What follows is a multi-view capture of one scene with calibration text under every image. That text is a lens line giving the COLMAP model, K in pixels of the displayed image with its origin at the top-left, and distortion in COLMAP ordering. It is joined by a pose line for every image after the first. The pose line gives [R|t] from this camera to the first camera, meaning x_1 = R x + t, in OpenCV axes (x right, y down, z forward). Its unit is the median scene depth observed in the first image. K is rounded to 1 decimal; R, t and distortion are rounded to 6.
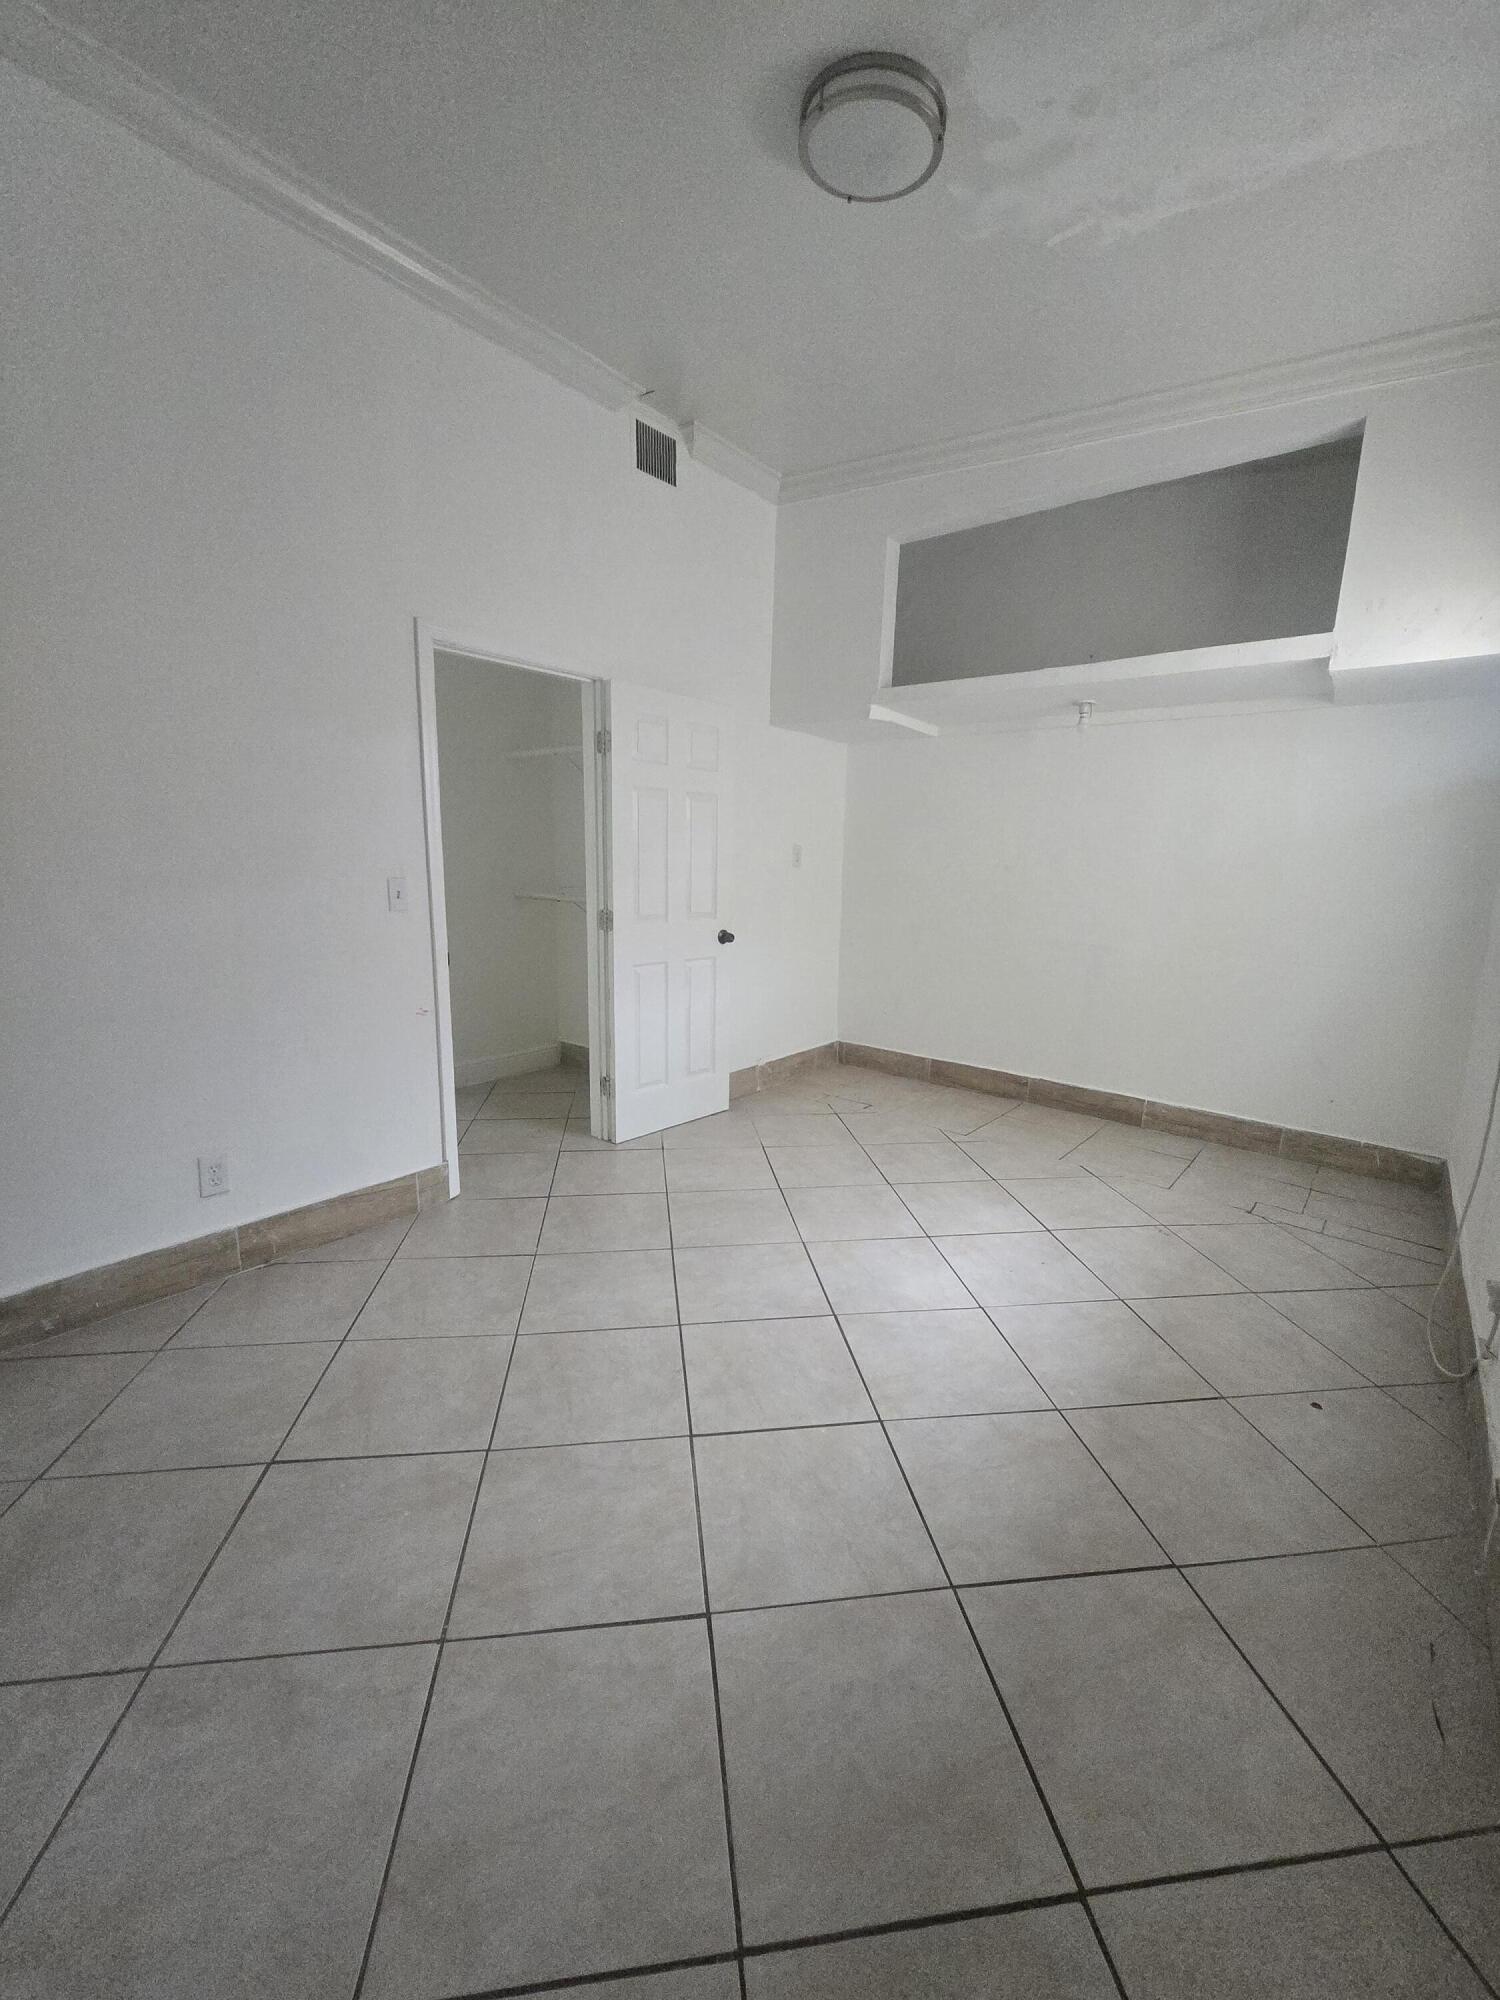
lens RADIAL K [[811.2, 0, 753.1], [0, 811.2, 1003.8], [0, 0, 1]] dist [0.007733, -0.000183]
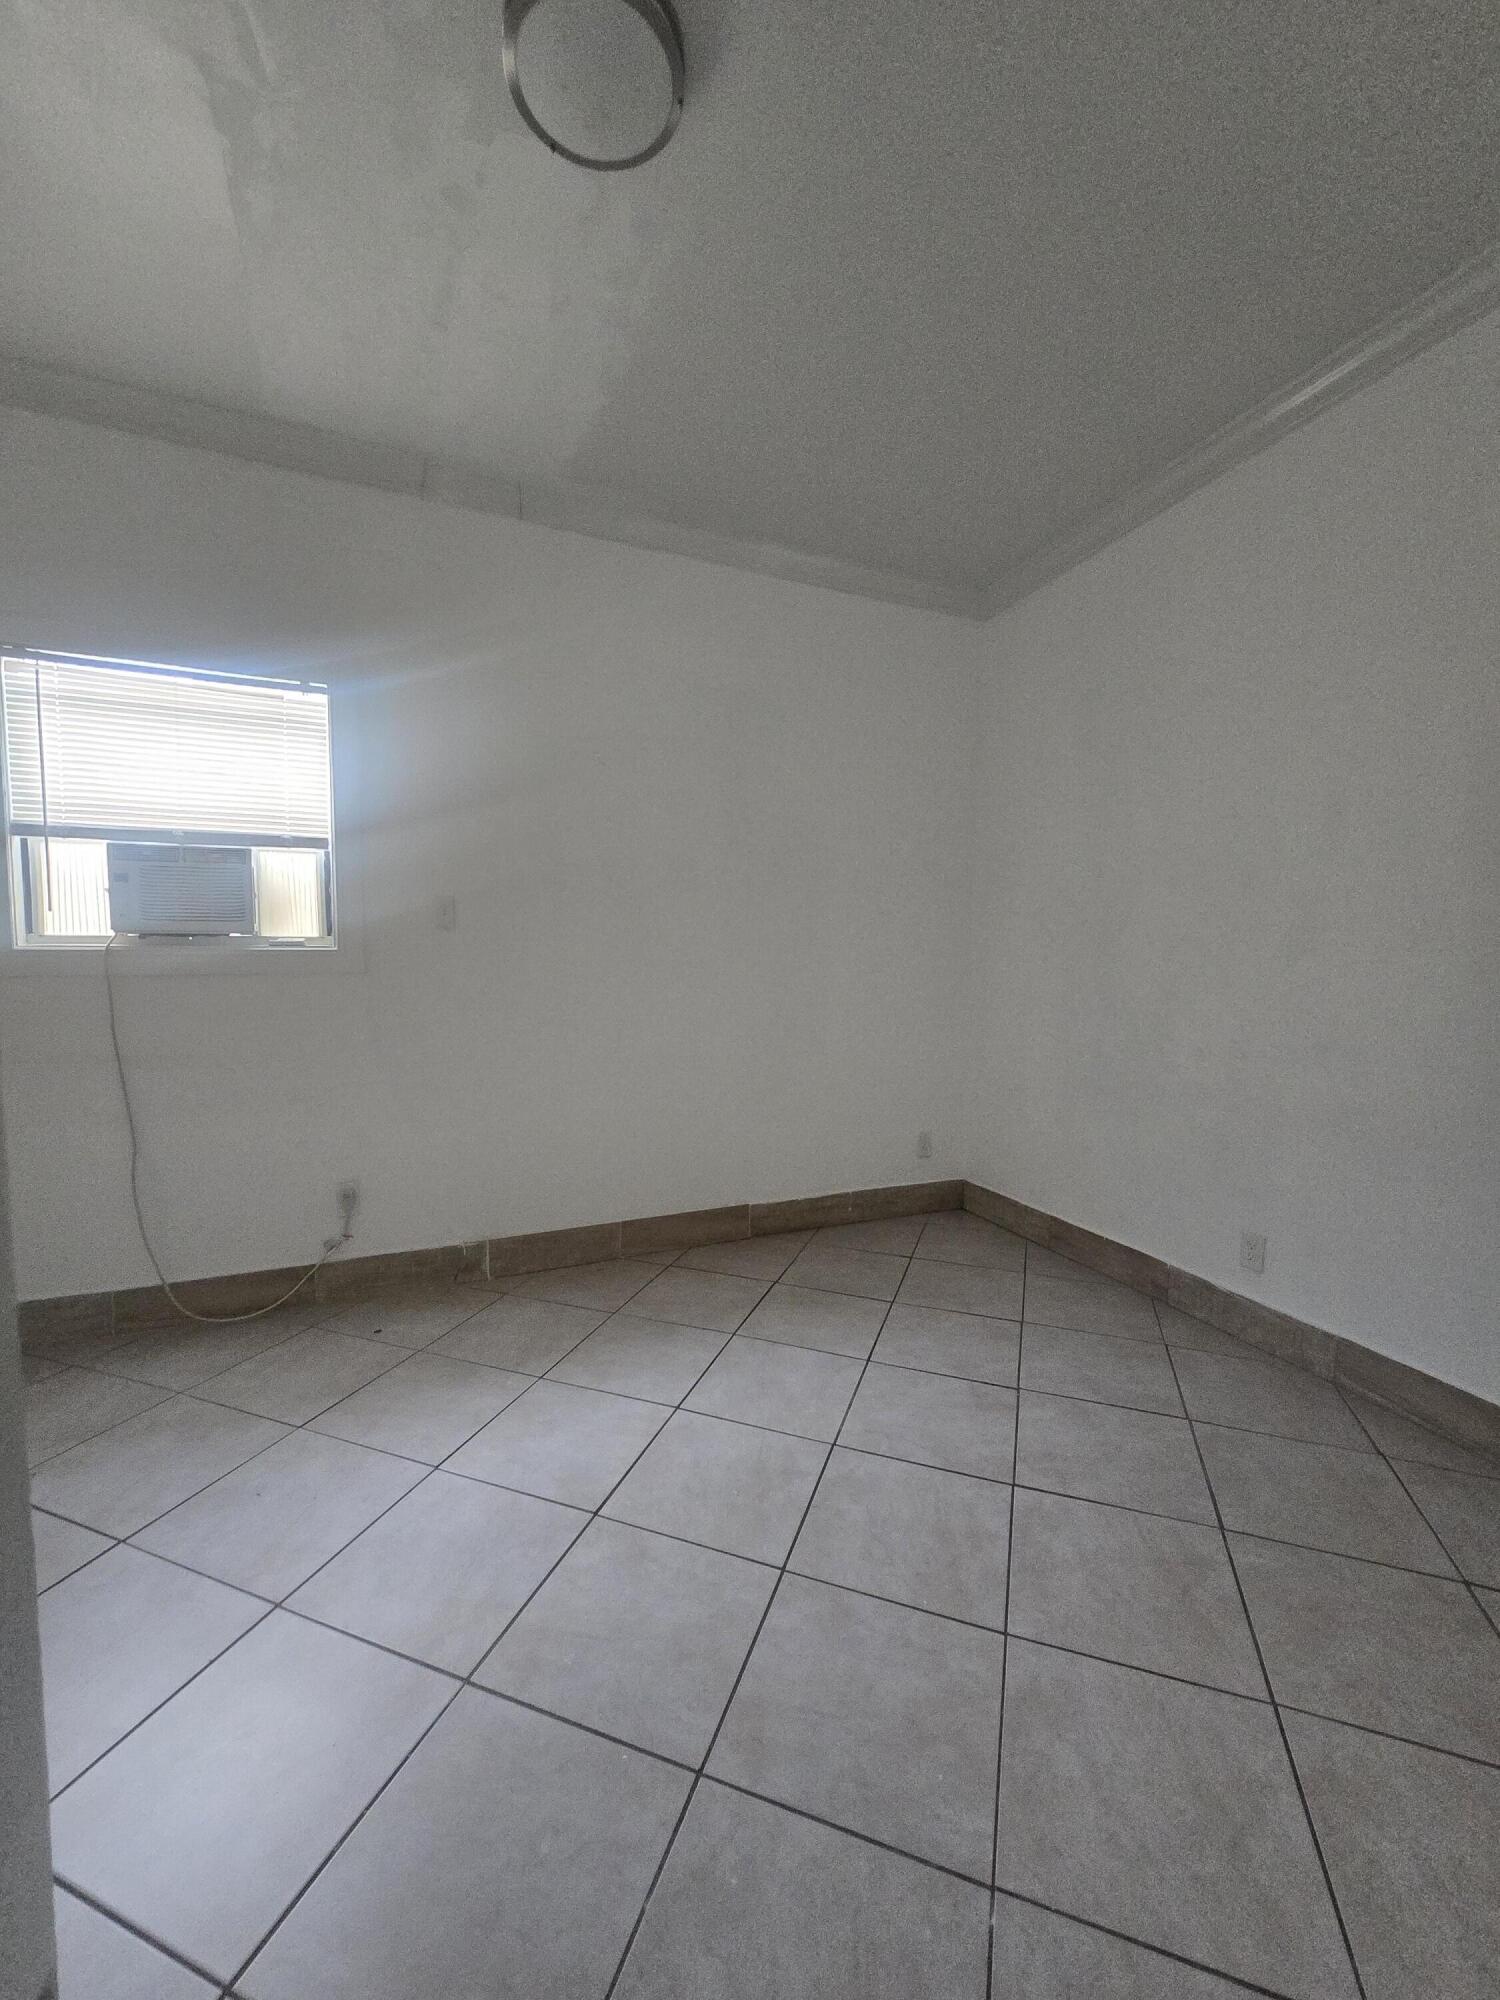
lens RADIAL K [[811.2, 0, 753.8], [0, 811.2, 1000.7], [0, 0, 1]] dist [0.007733, -0.000183]
pose [[-0.880881, -0.079330, 0.466643, -0.441769], [0.049777, 0.964864, 0.257993, -0.354231], [-0.470713, 0.250489, -0.845981, 1.789487]]
